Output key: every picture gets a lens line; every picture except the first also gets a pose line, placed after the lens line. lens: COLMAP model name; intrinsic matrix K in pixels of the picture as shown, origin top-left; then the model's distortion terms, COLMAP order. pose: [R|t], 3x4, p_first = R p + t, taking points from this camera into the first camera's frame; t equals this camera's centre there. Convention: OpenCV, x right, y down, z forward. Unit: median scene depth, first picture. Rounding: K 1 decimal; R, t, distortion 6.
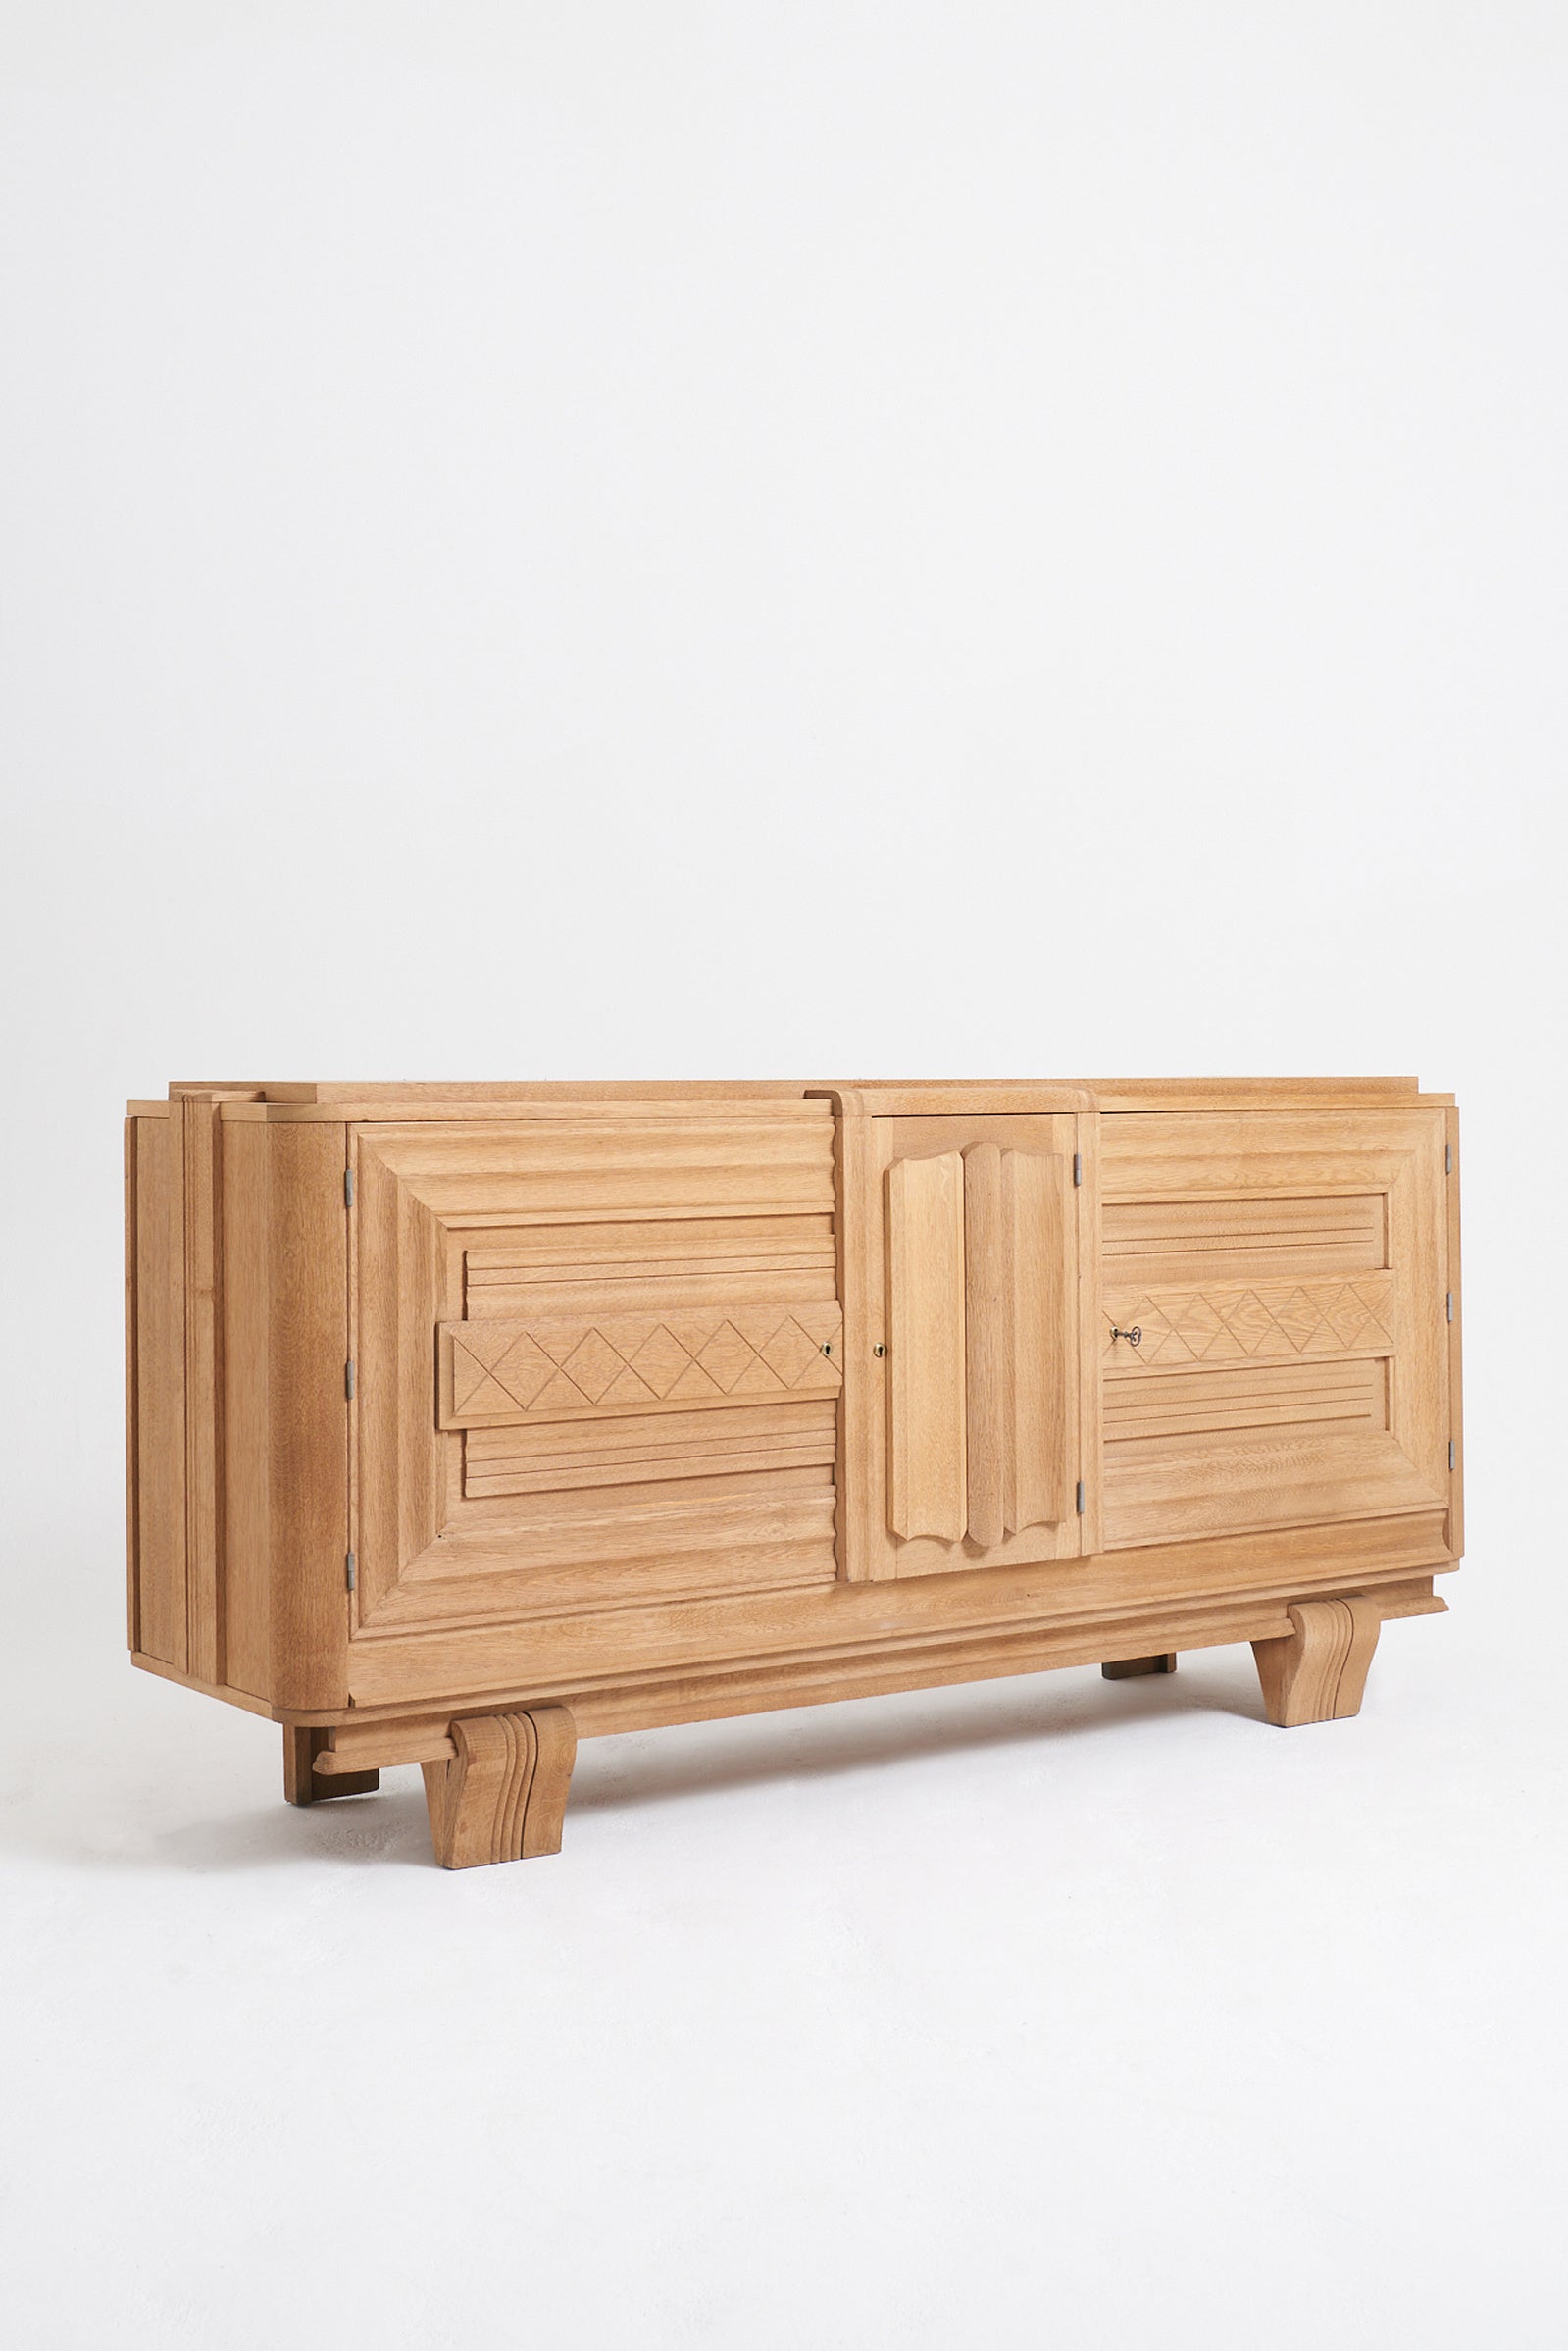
lens RADIAL K [[3271.1, 0, 784.0], [0, 3271.1, 1175.5], [0, 0, 1]] dist [0.000383, -0.021518]
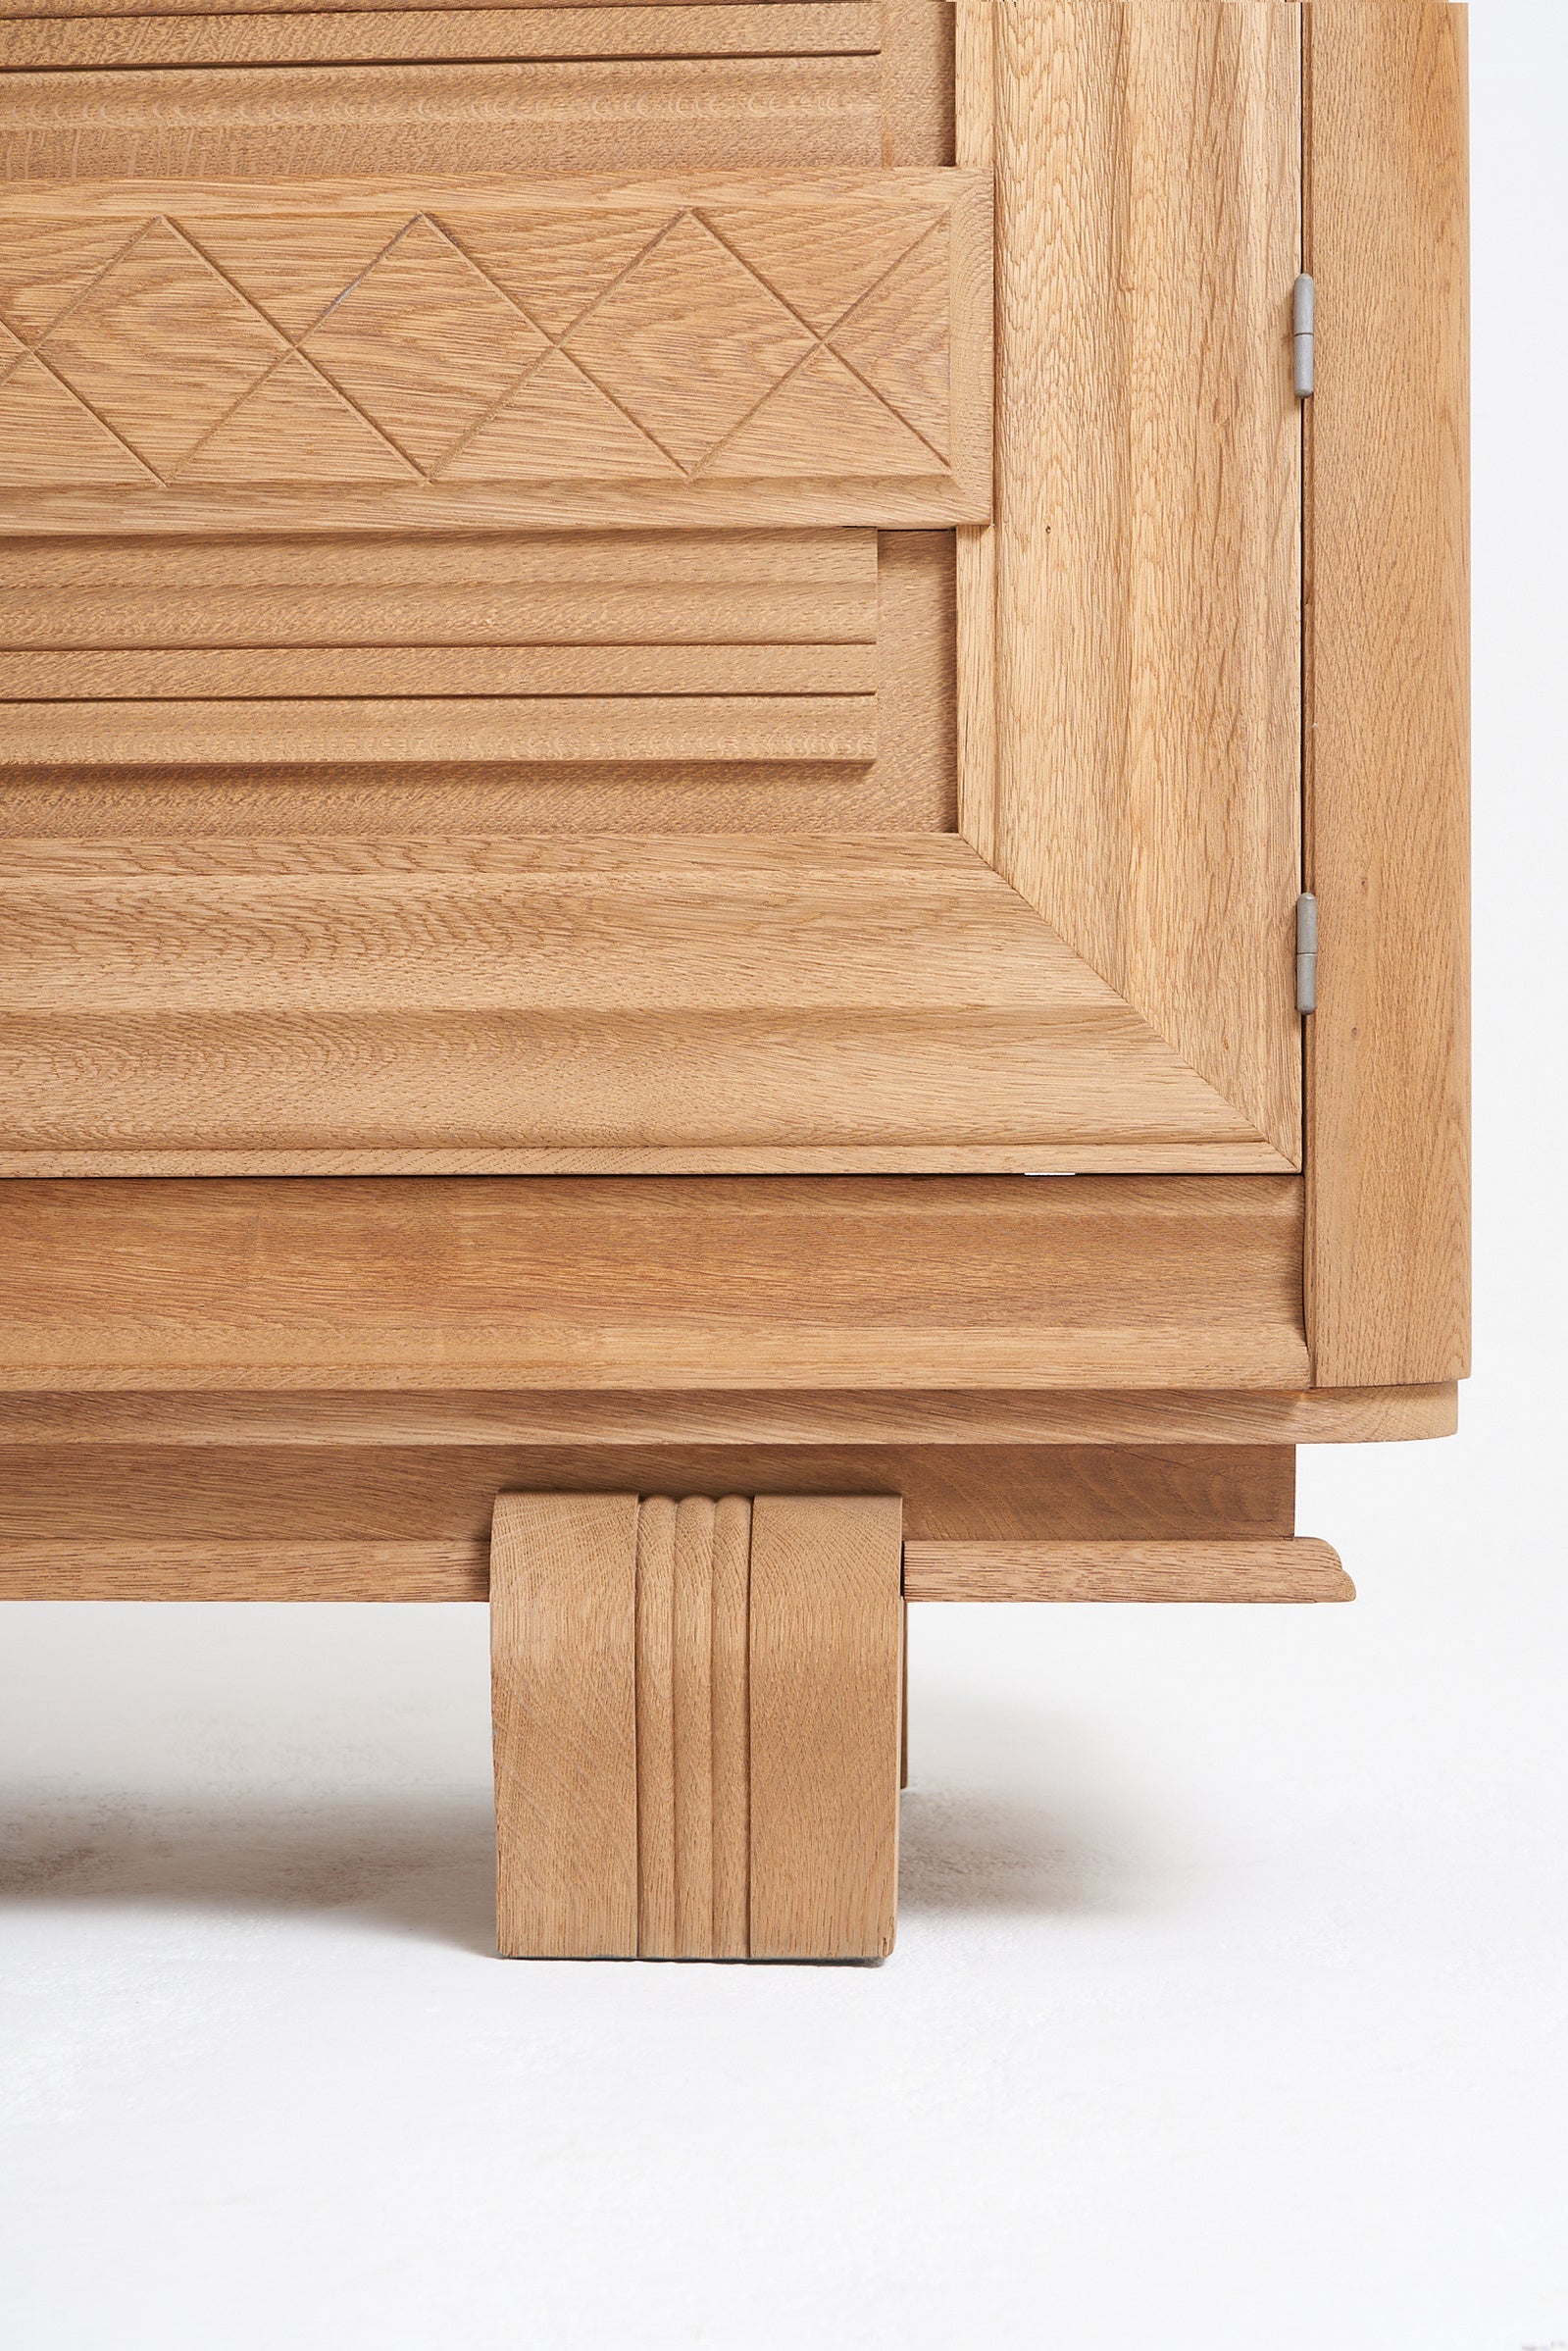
lens RADIAL K [[3271.1, 0, 784.0], [0, 3271.1, 1175.5], [0, 0, 1]] dist [0.000383, -0.021518]
pose [[0.802883, 0.029102, -0.595425, 0.325742], [-0.026081, 0.999566, 0.013687, 0.101872], [0.595565, 0.004540, 0.803294, 0.800637]]
